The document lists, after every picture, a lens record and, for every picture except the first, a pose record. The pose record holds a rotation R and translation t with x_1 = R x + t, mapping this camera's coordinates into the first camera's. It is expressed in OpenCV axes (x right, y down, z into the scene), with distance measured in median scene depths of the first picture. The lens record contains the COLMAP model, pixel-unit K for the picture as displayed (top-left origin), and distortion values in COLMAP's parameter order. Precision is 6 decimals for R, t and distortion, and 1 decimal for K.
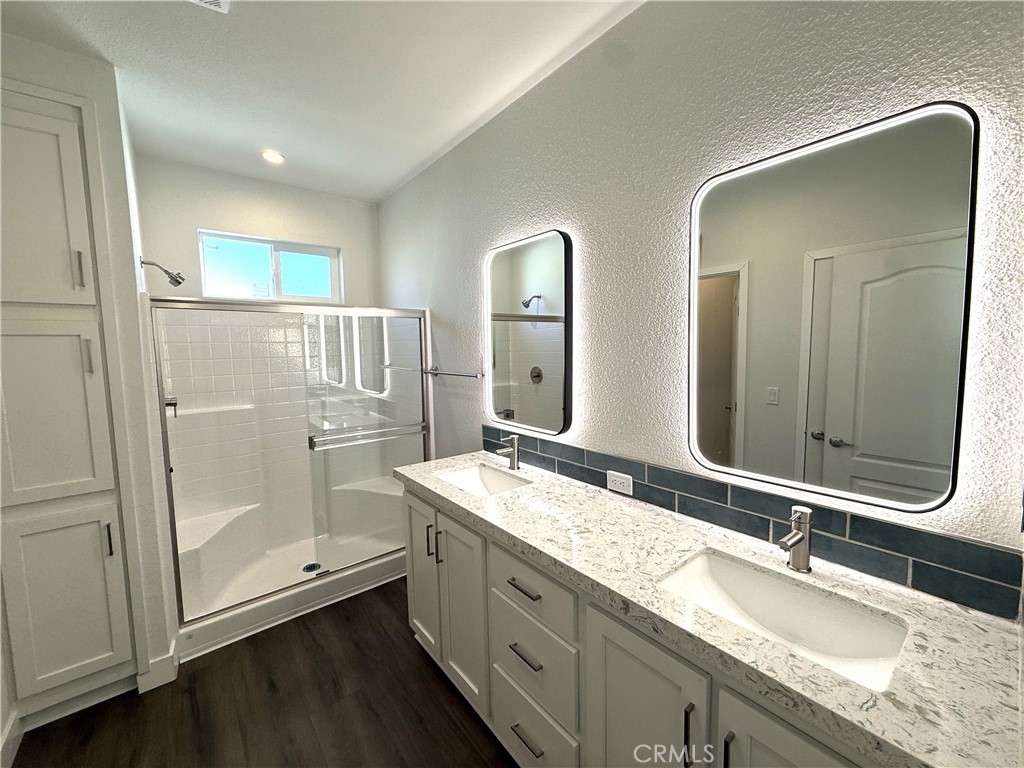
lens RADIAL K [[410.4, 0, 513.2], [0, 410.4, 381.4], [0, 0, 1]] dist [-0.000441, 0.000065]
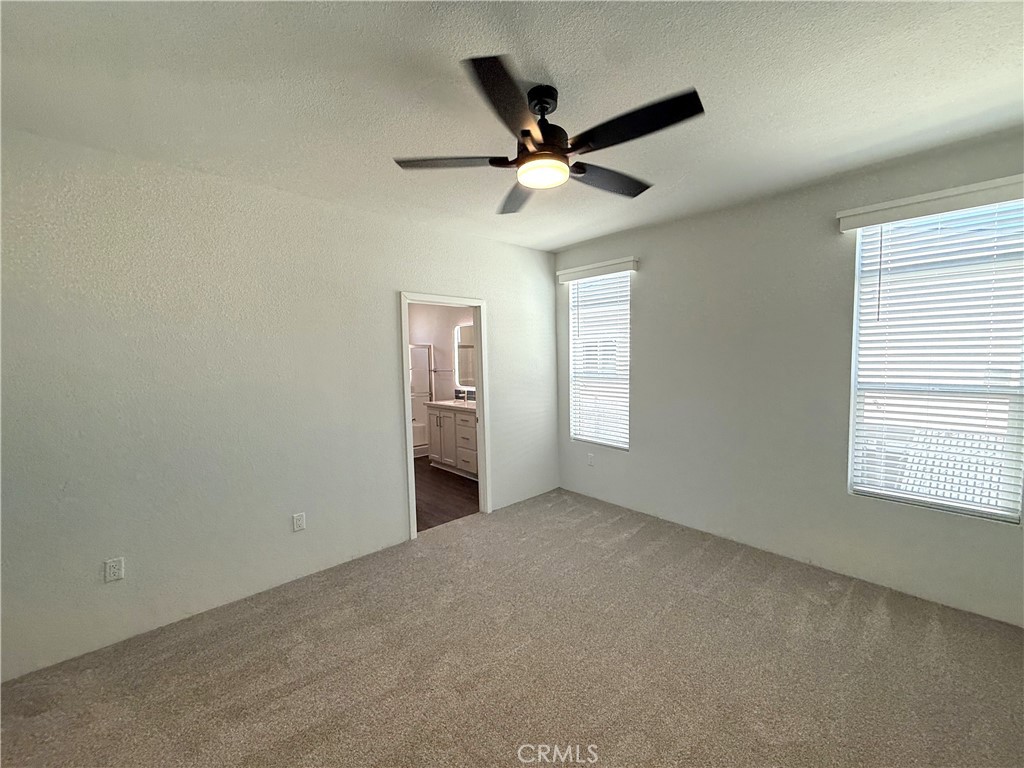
lens RADIAL K [[410.4, 0, 513.2], [0, 410.4, 381.4], [0, 0, 1]] dist [-0.000441, 0.000065]
pose [[0.998041, -0.000904, 0.062552, 0.131561], [0.003037, 0.999417, -0.034008, 0.140177], [-0.062485, 0.034132, 0.997462, -1.612473]]
